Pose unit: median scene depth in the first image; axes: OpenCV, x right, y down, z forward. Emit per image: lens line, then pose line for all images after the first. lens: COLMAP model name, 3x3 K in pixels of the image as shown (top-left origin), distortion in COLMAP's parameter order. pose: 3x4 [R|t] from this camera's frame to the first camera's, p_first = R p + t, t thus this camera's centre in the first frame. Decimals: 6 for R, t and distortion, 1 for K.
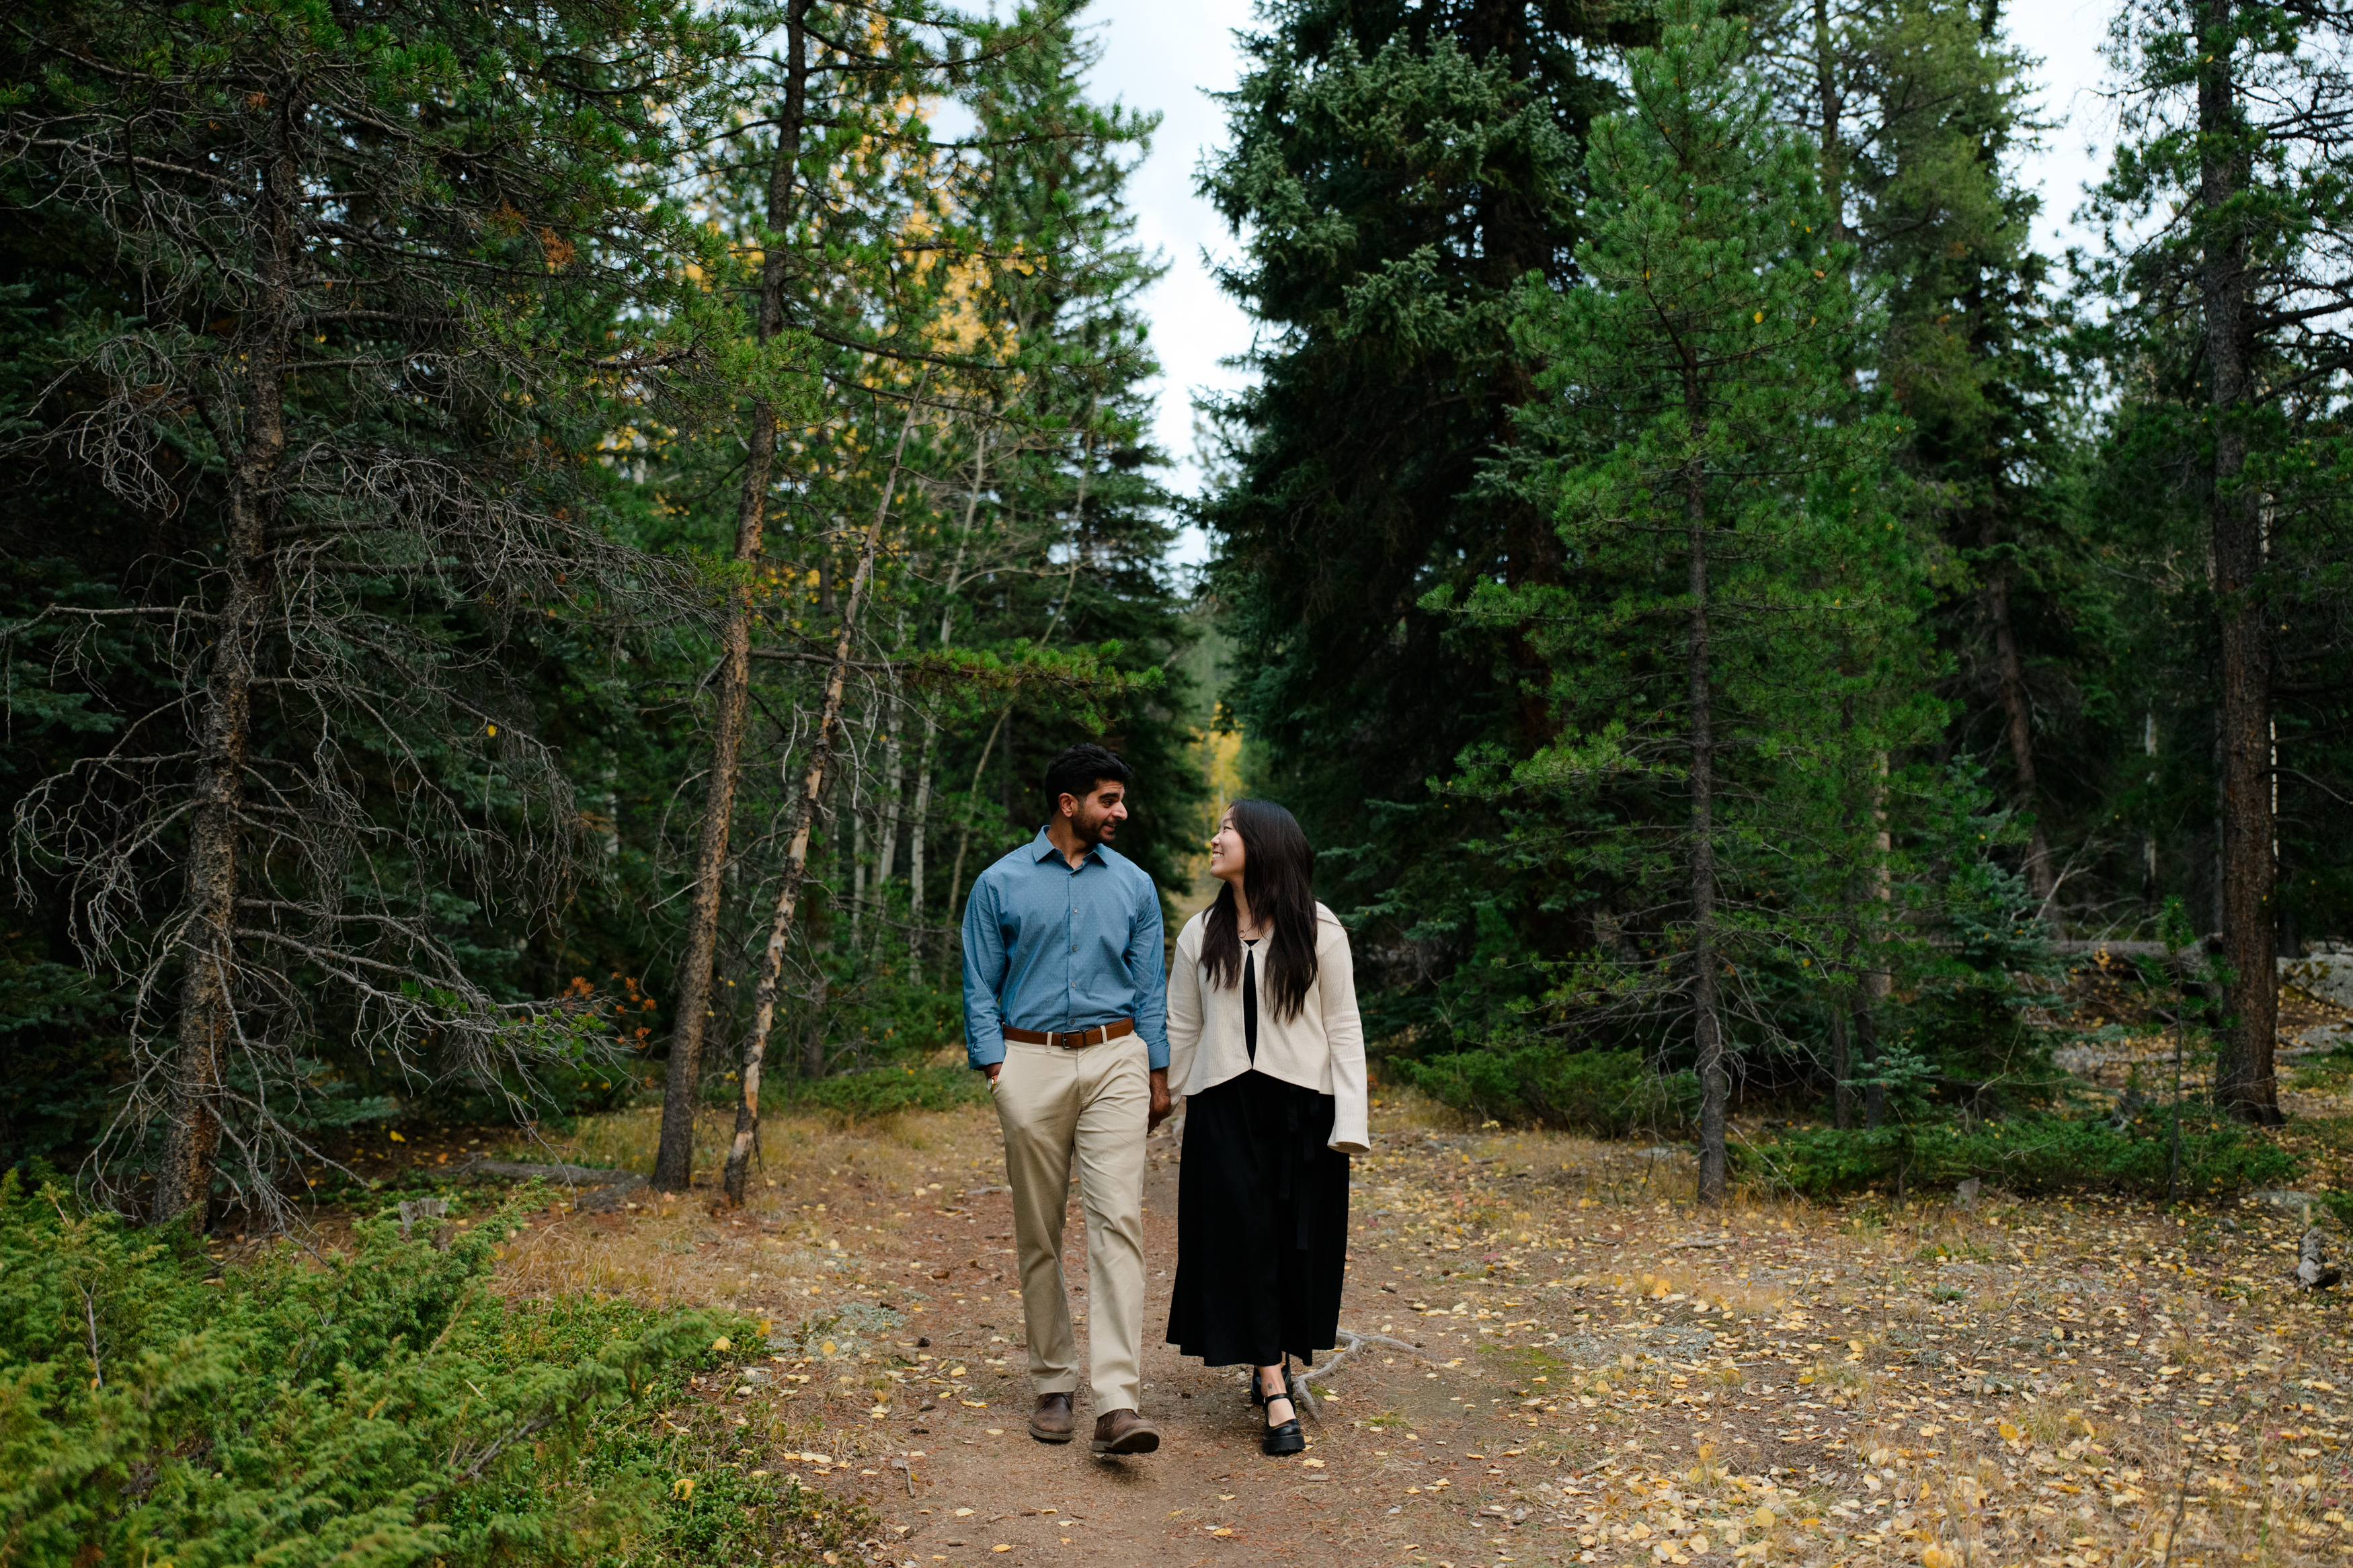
lens RADIAL K [[1938.3, 0, 1176.5], [0, 1938.3, 784.0], [0, 0, 1]] dist [0.006850, 0.018053]
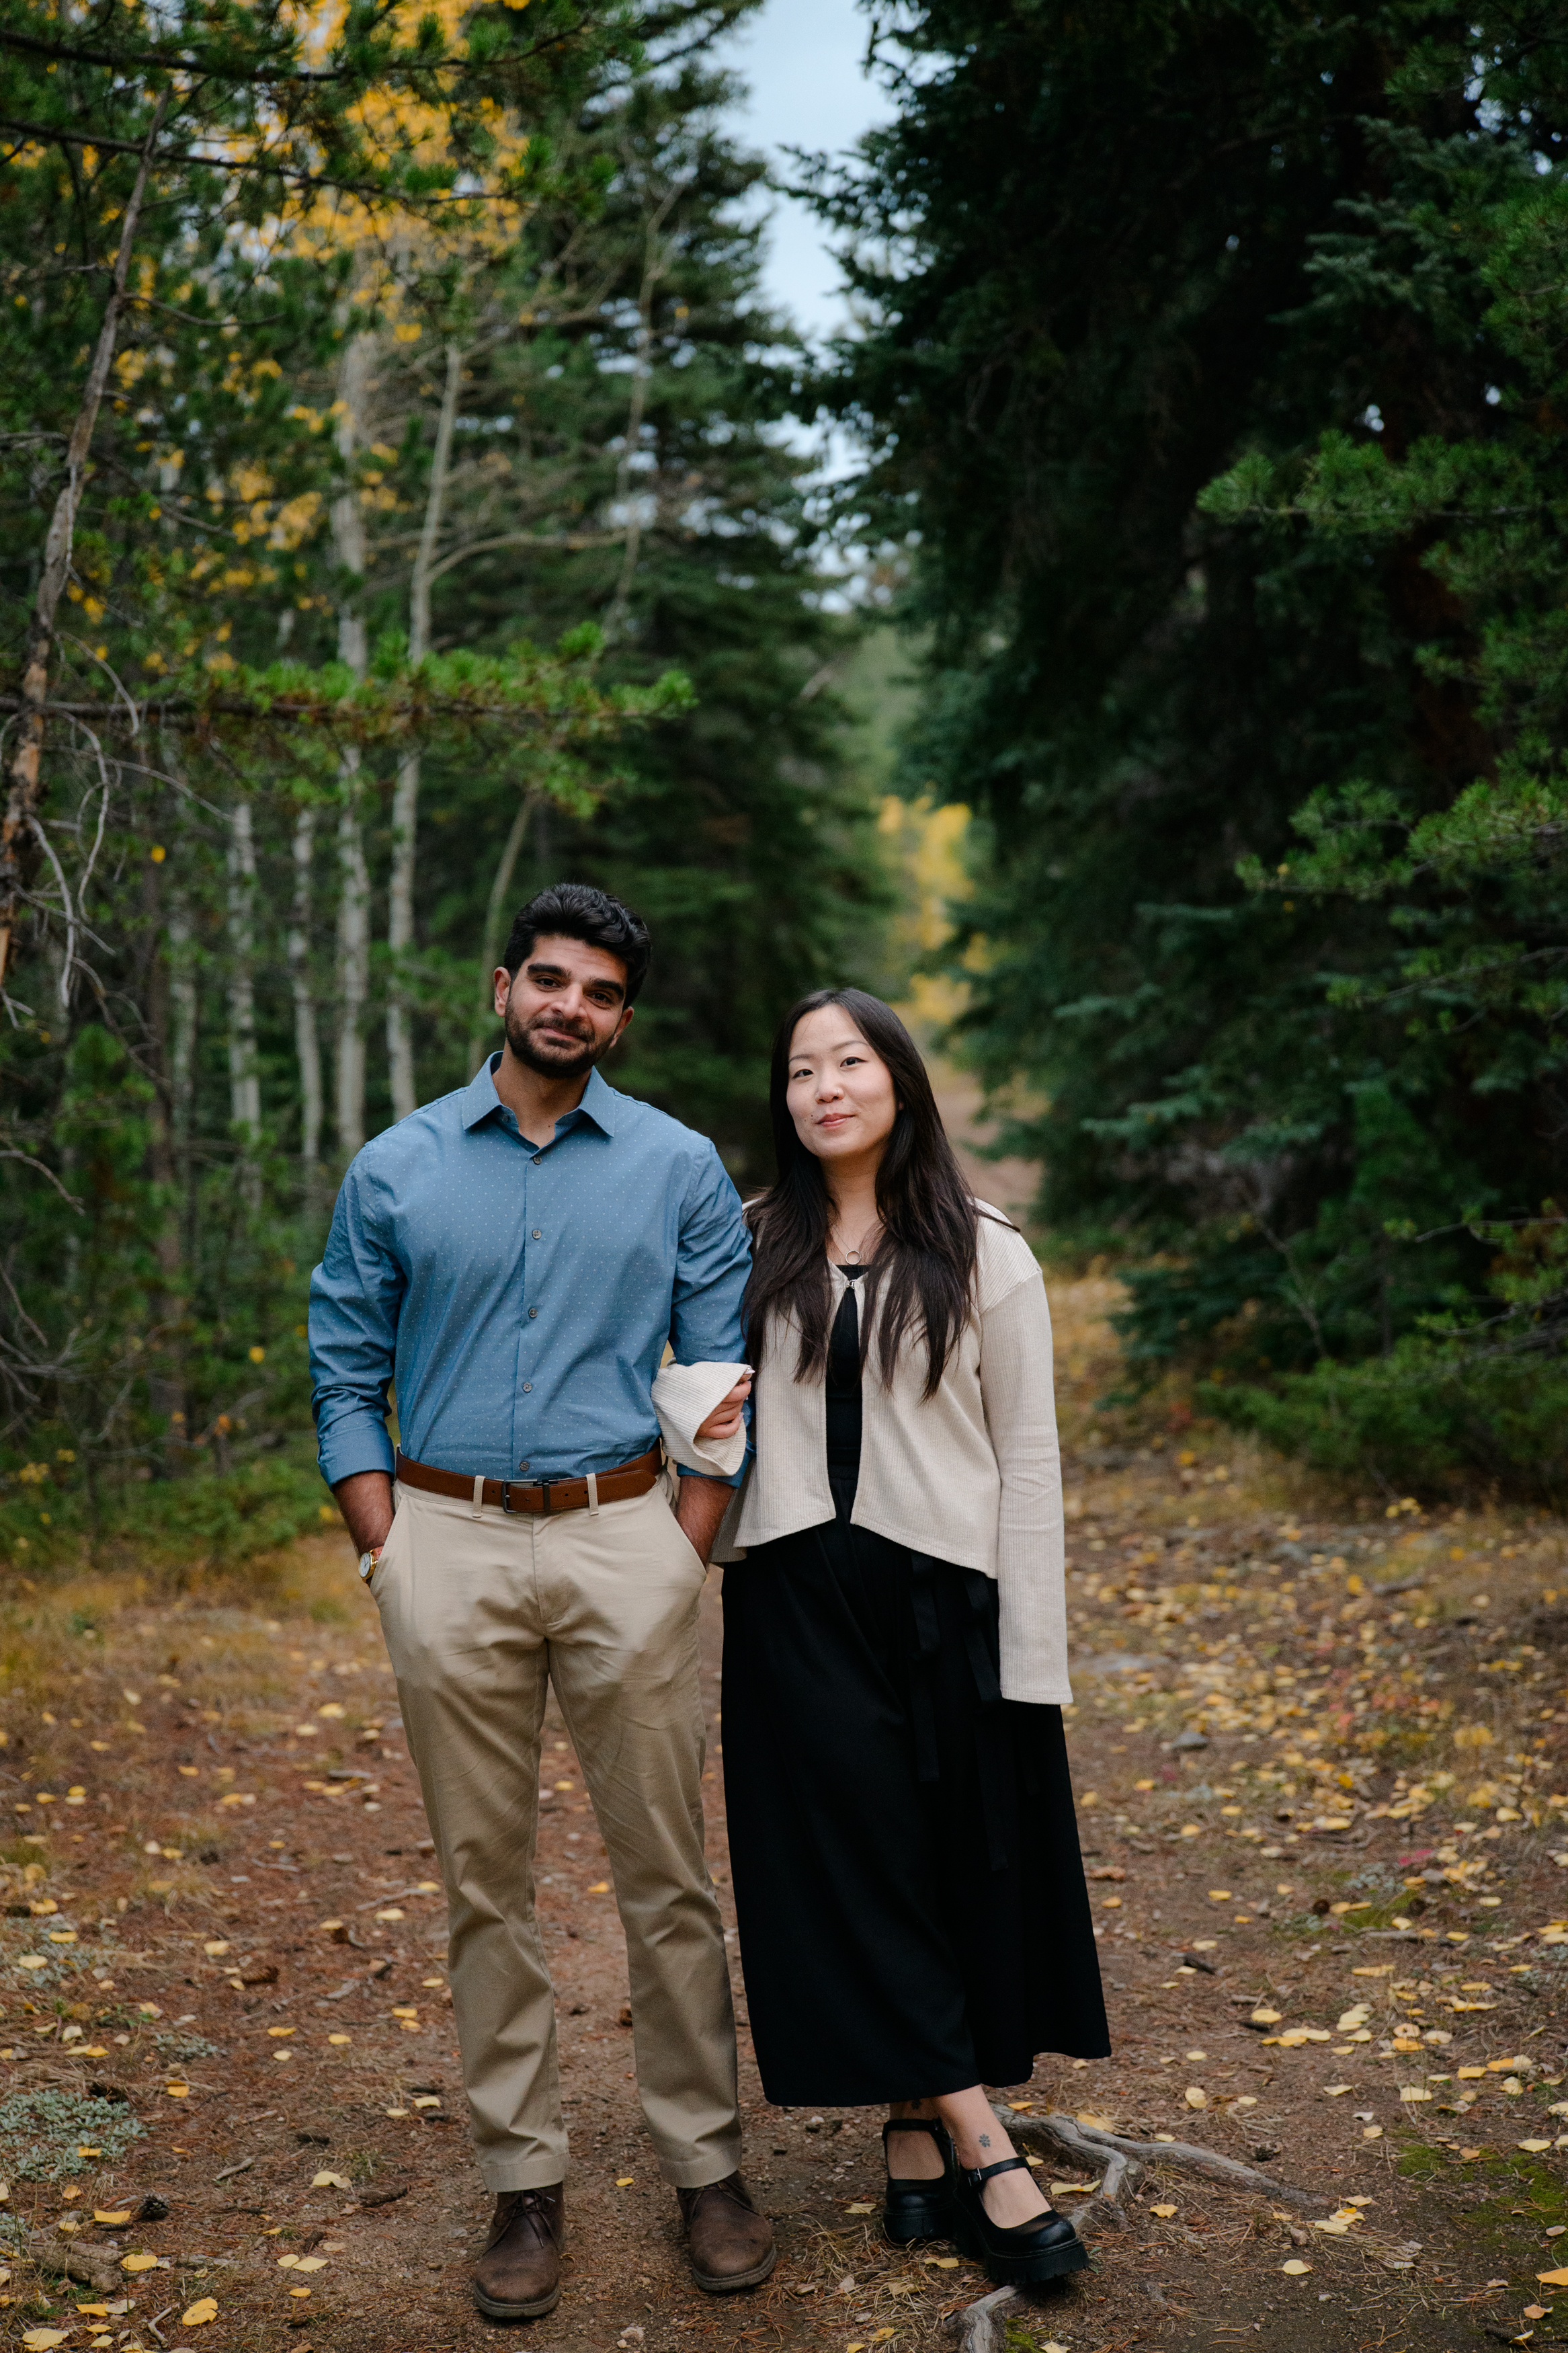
lens RADIAL K [[2941.3, 0, 781.6], [0, 2941.3, 1148.5], [0, 0, 1]] dist [-0.008030, 0.398825]
pose [[0.997060, -0.063133, -0.043428, 0.041771], [0.066744, 0.993930, 0.087451, -0.003732], [0.037644, -0.090093, 0.995222, 0.243483]]
